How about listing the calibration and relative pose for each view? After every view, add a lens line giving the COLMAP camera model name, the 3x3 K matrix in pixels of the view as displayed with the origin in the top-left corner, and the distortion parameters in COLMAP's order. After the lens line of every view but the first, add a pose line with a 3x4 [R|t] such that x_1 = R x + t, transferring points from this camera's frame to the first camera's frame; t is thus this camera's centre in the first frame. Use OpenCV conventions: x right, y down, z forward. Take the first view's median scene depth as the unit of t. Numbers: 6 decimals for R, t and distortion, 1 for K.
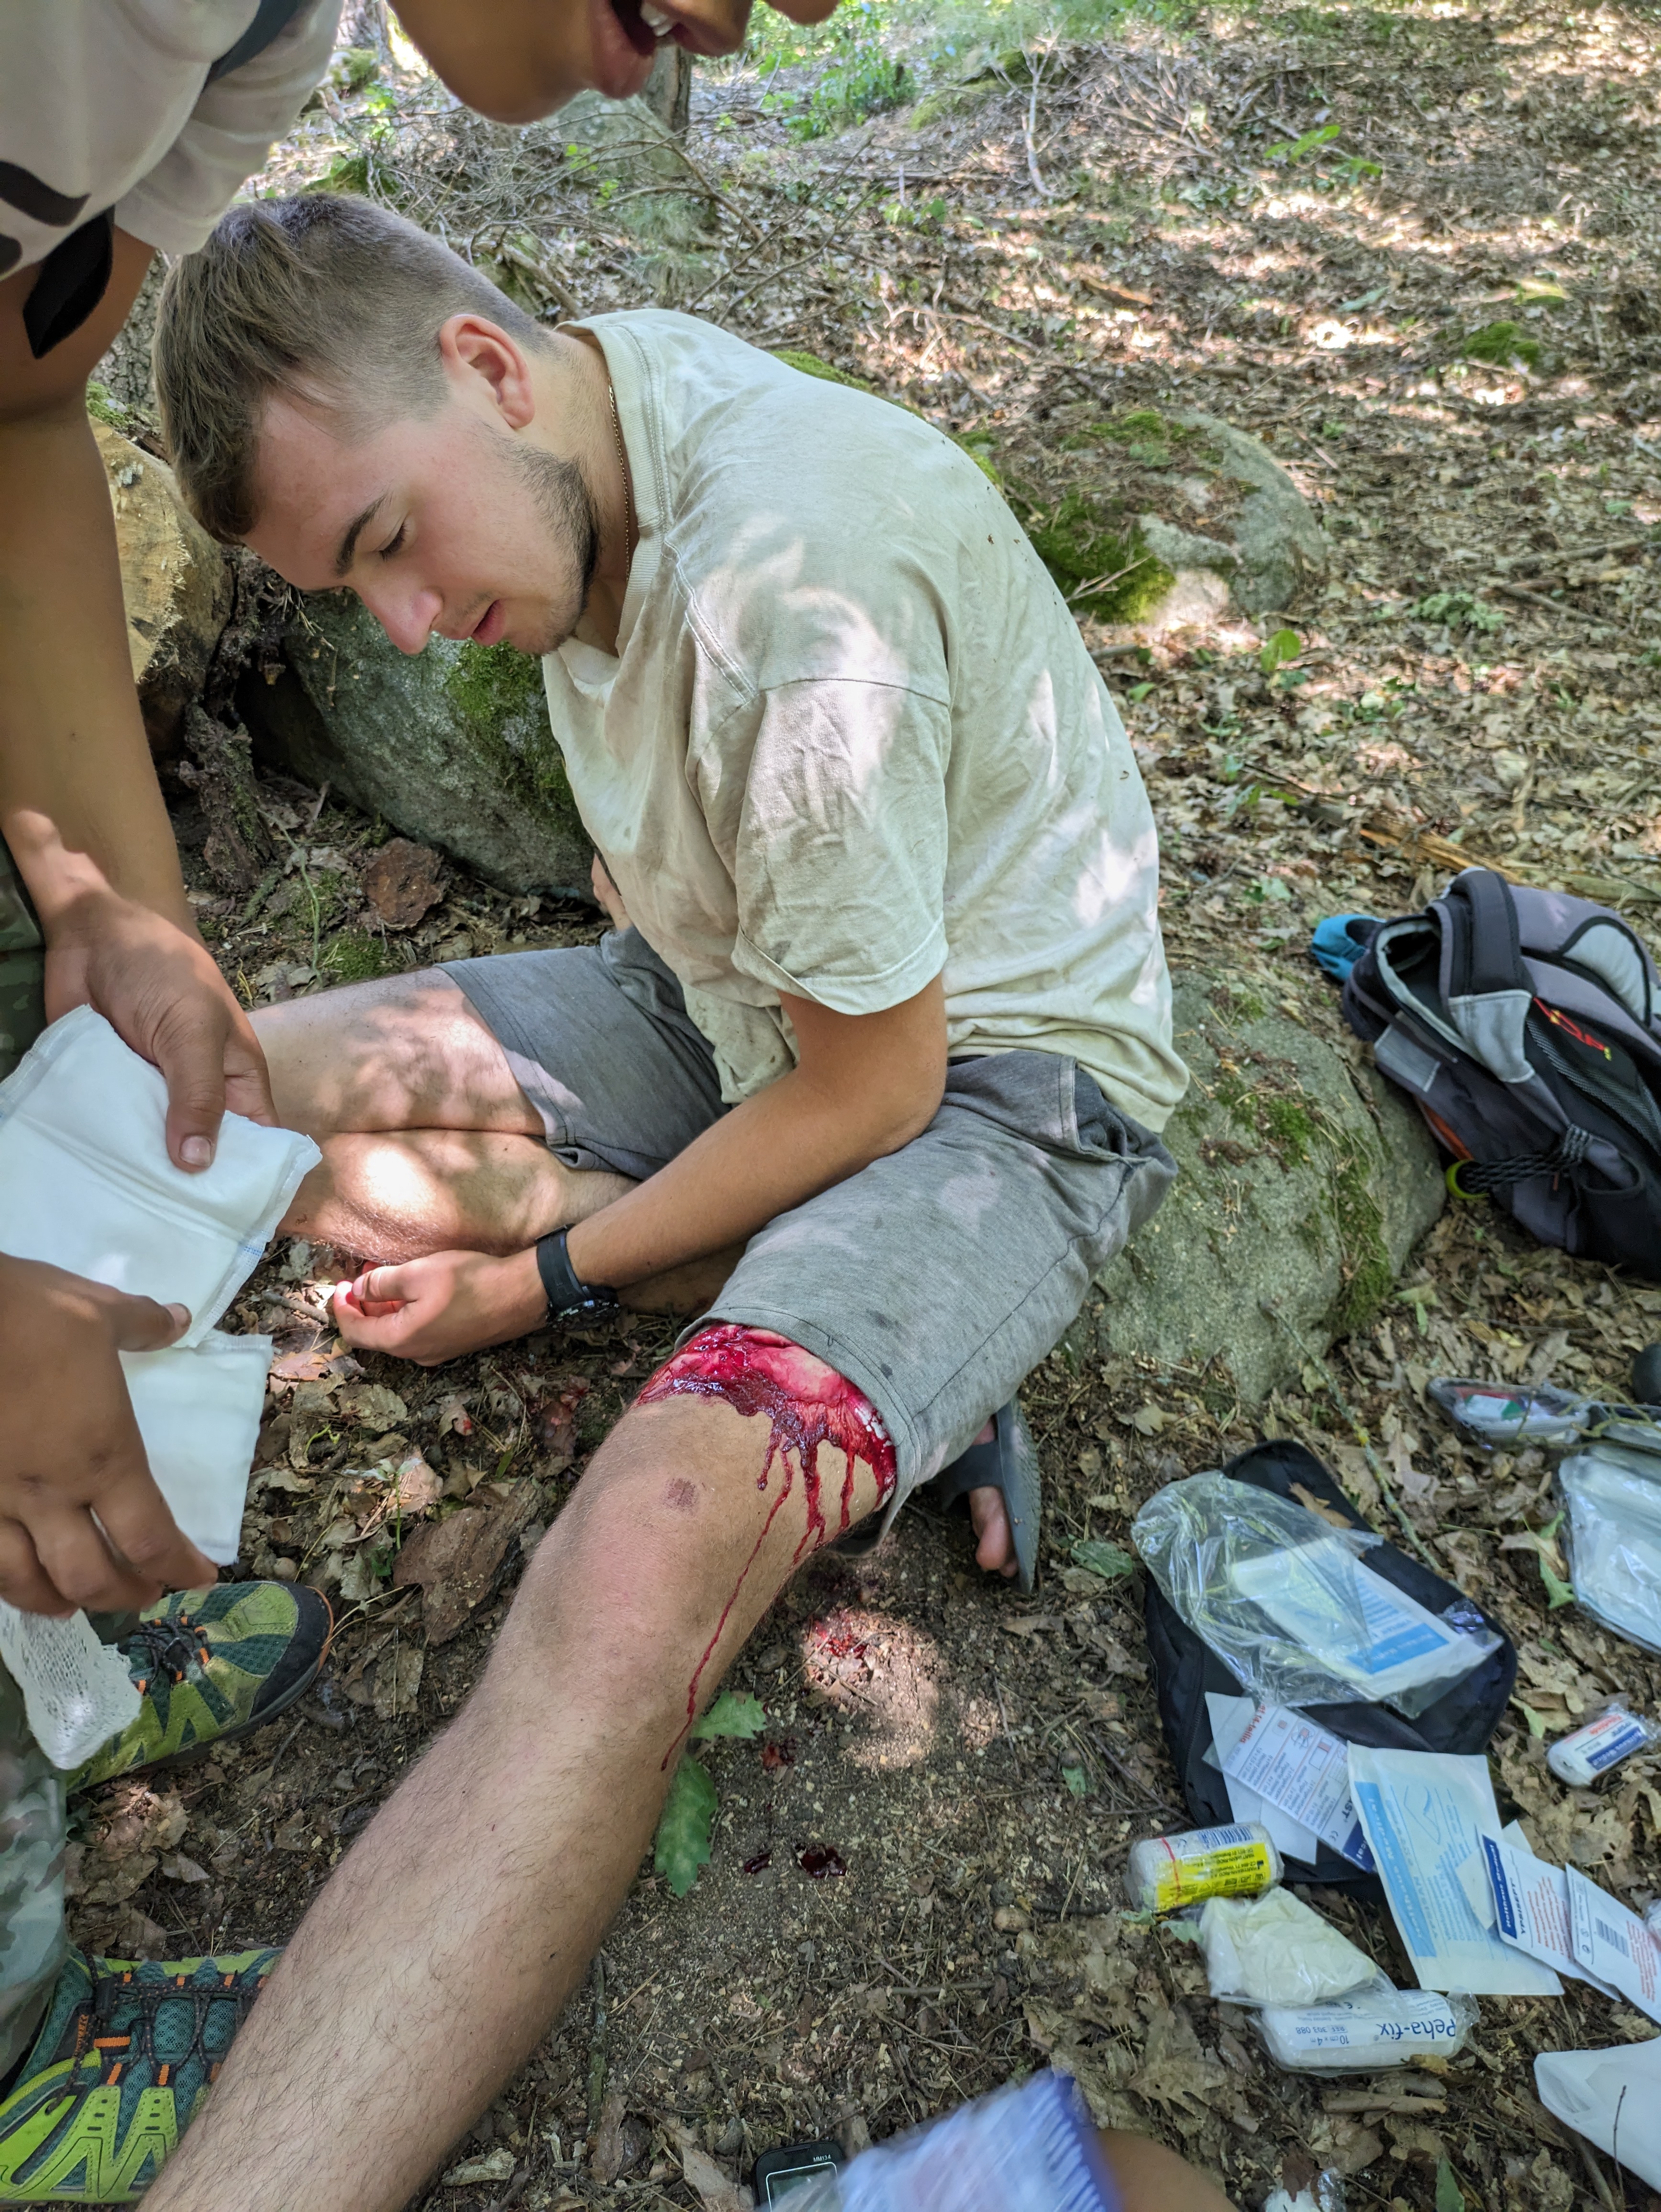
lens RADIAL K [[1635.2, 0, 817.5], [0, 1635.2, 1097.1], [0, 0, 1]] dist [0.041379, -0.028516]
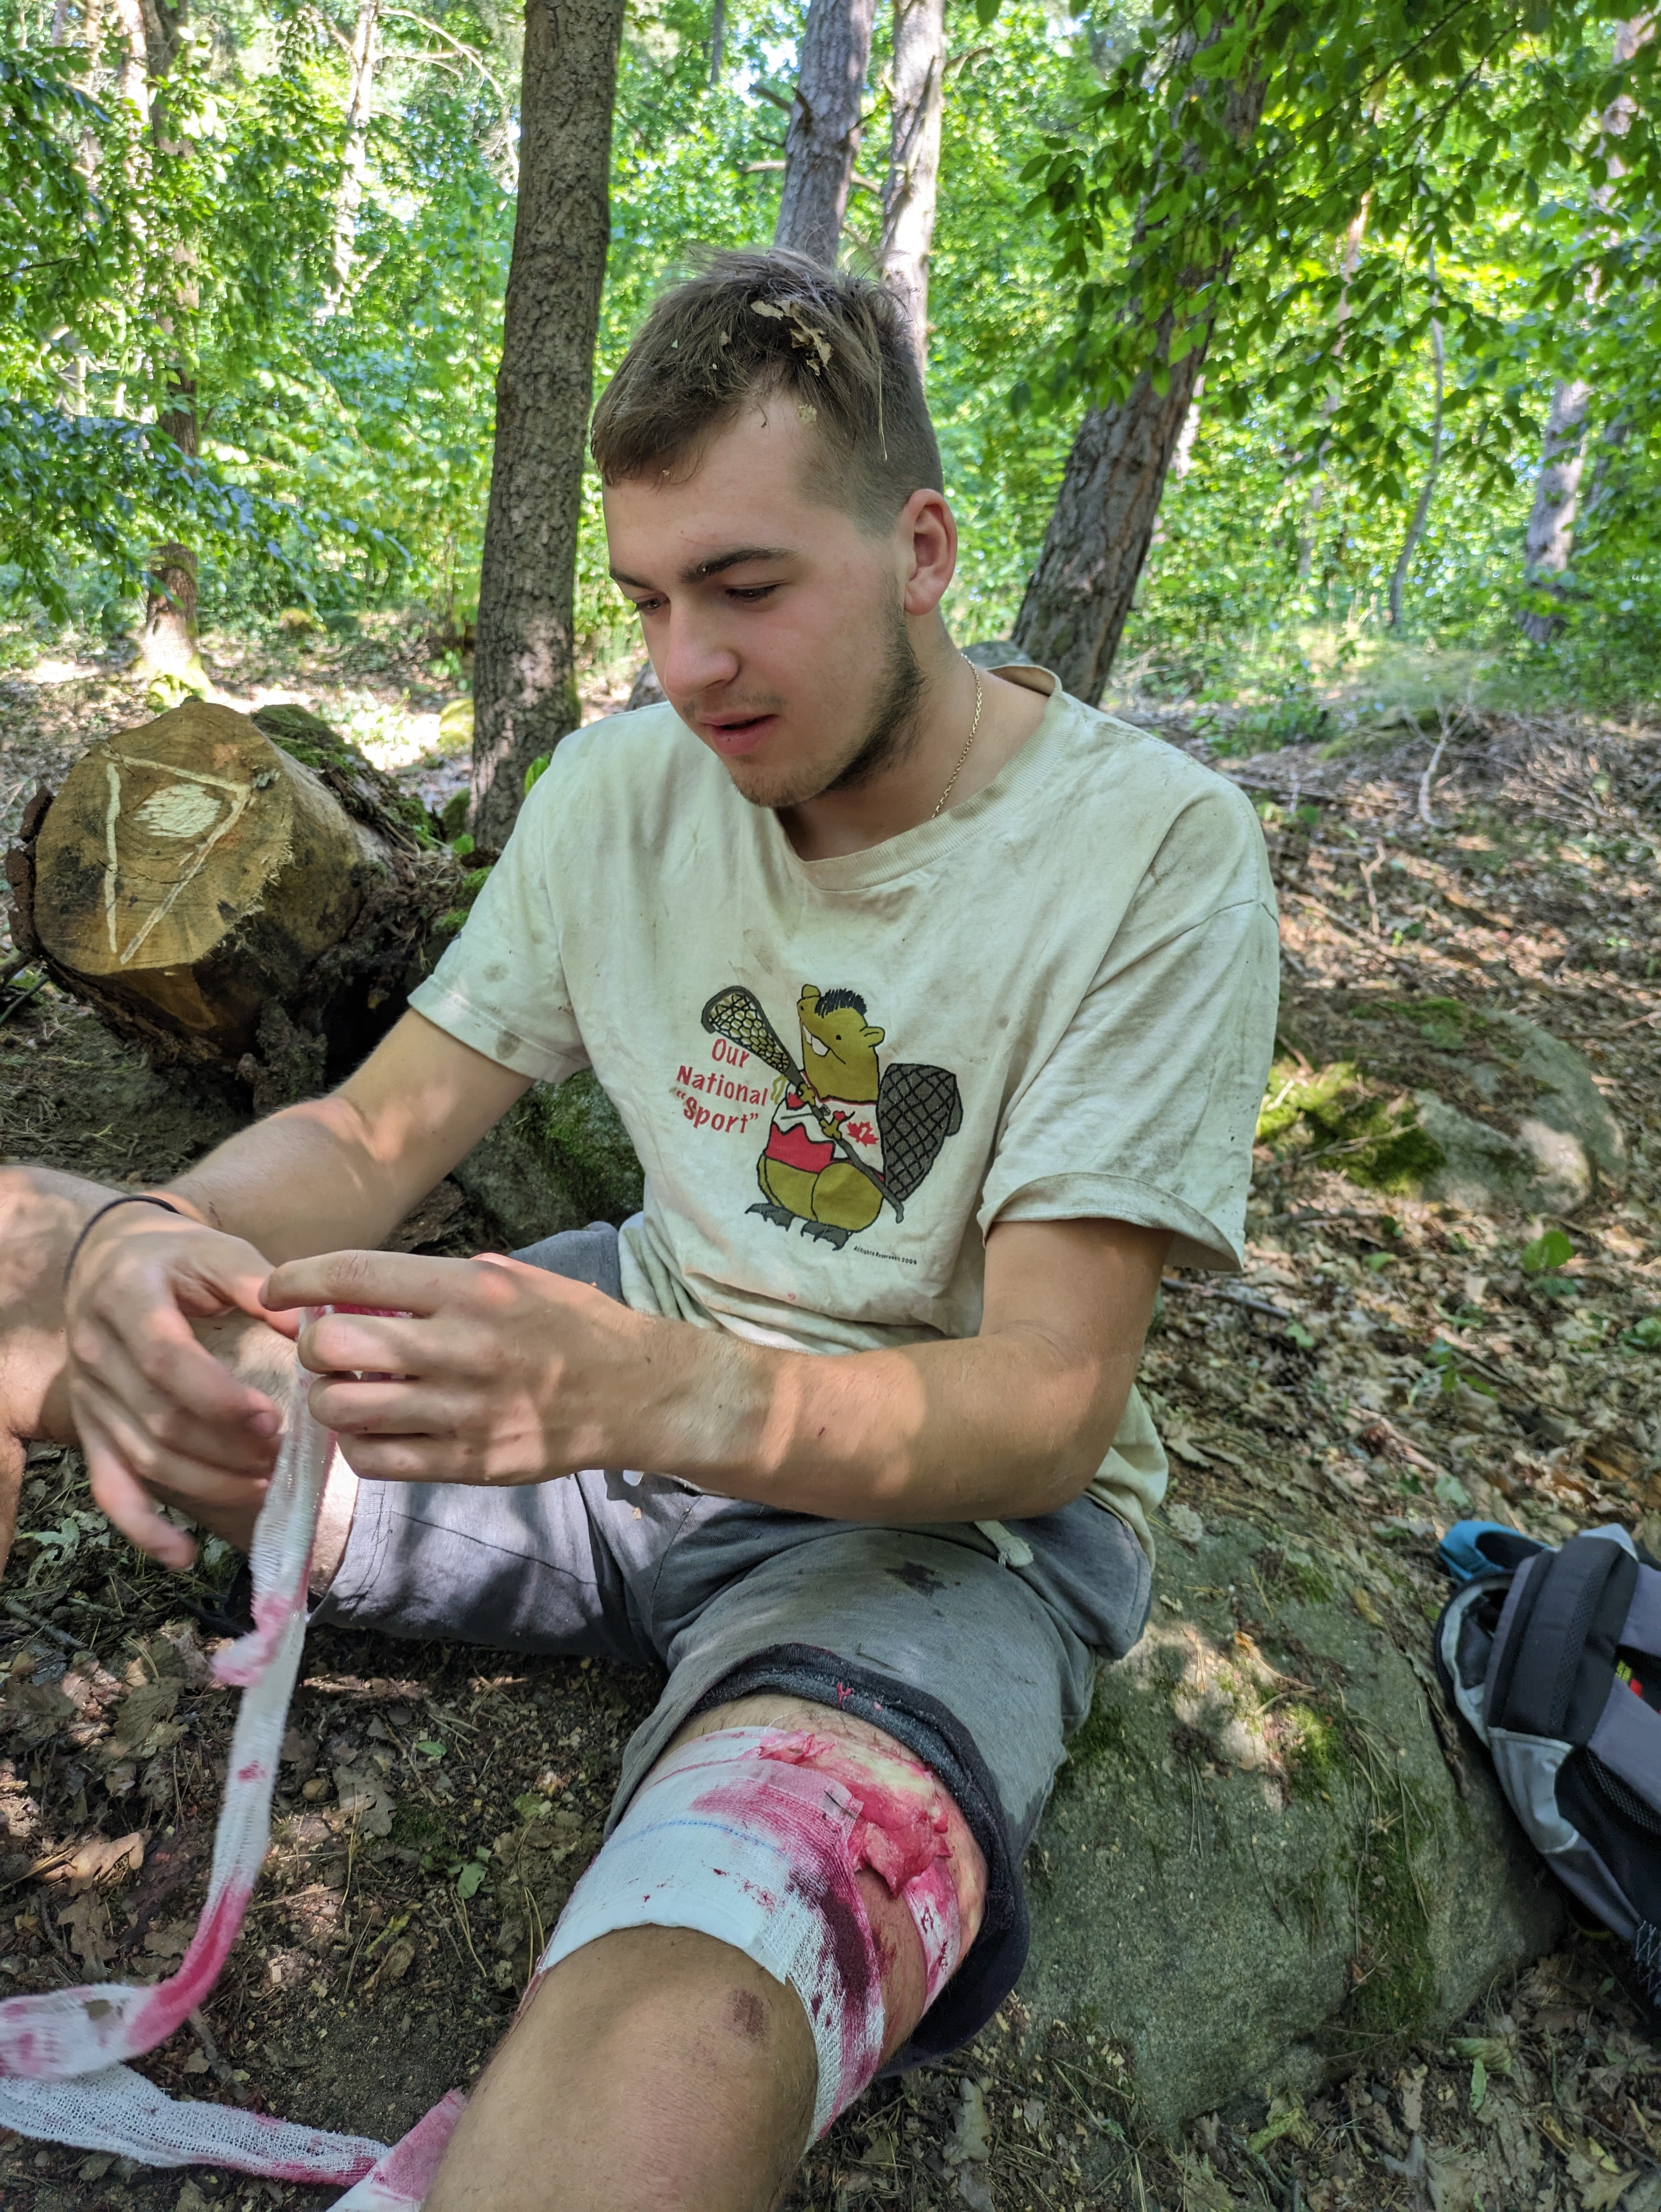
lens RADIAL K [[1635.2, 0, 838.7], [0, 1635.2, 1102.7], [0, 0, 1]] dist [0.041379, -0.028516]
pose [[0.953366, 0.192510, -0.232451, 0.127494], [-0.256345, 0.923010, -0.286948, 0.011871], [0.159315, 0.333154, 0.929315, 0.092125]]
